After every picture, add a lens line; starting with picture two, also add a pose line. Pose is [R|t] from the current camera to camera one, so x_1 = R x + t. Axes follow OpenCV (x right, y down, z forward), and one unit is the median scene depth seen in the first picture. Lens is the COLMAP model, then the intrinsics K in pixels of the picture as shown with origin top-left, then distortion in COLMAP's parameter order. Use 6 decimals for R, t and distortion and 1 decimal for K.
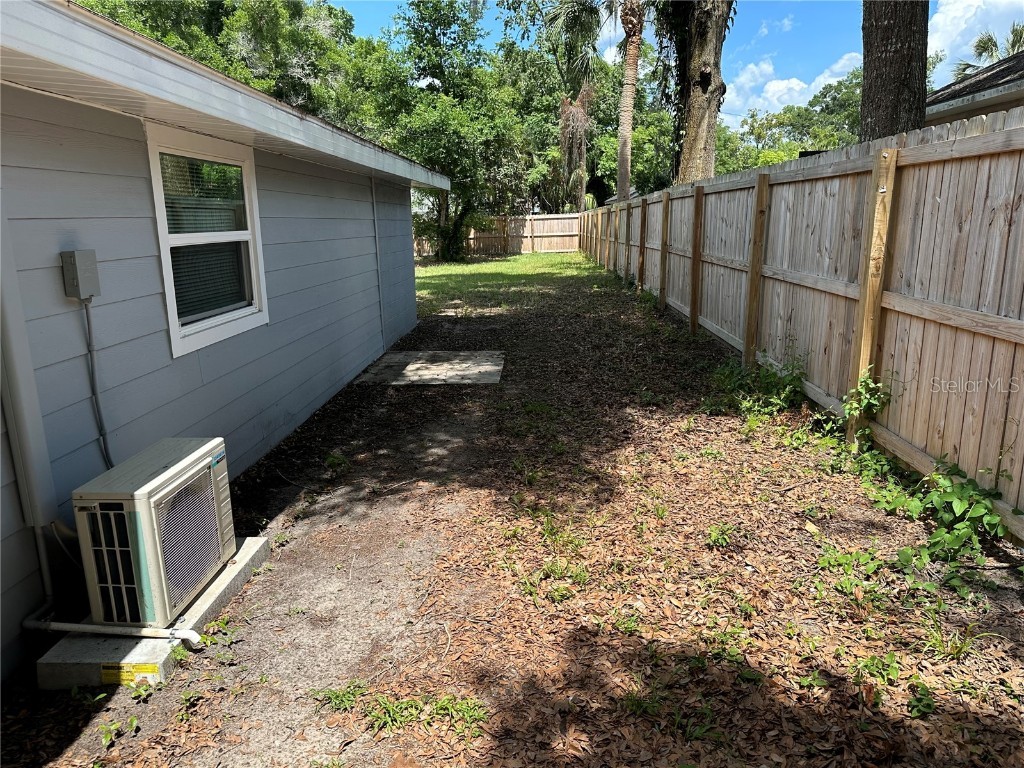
lens RADIAL K [[715.5, 0, 501.4], [0, 715.5, 391.6], [0, 0, 1]] dist [0.054429, -0.065034]
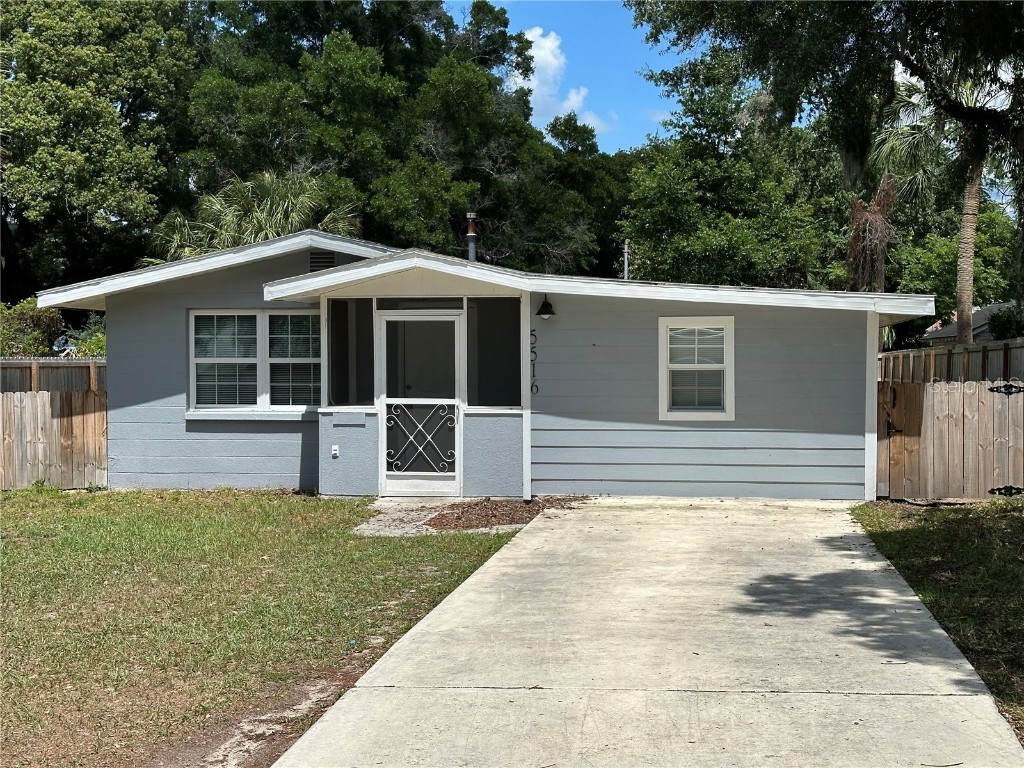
lens RADIAL K [[1438.6, 0, 514.6], [0, 1438.6, 382.0], [0, 0, 1]] dist [0.173369, 0.000000]
pose [[0.996016, 0.017773, -0.087382, -0.122715], [-0.036270, 0.975960, -0.214913, 0.101906], [0.081462, 0.217226, 0.972716, -0.421044]]
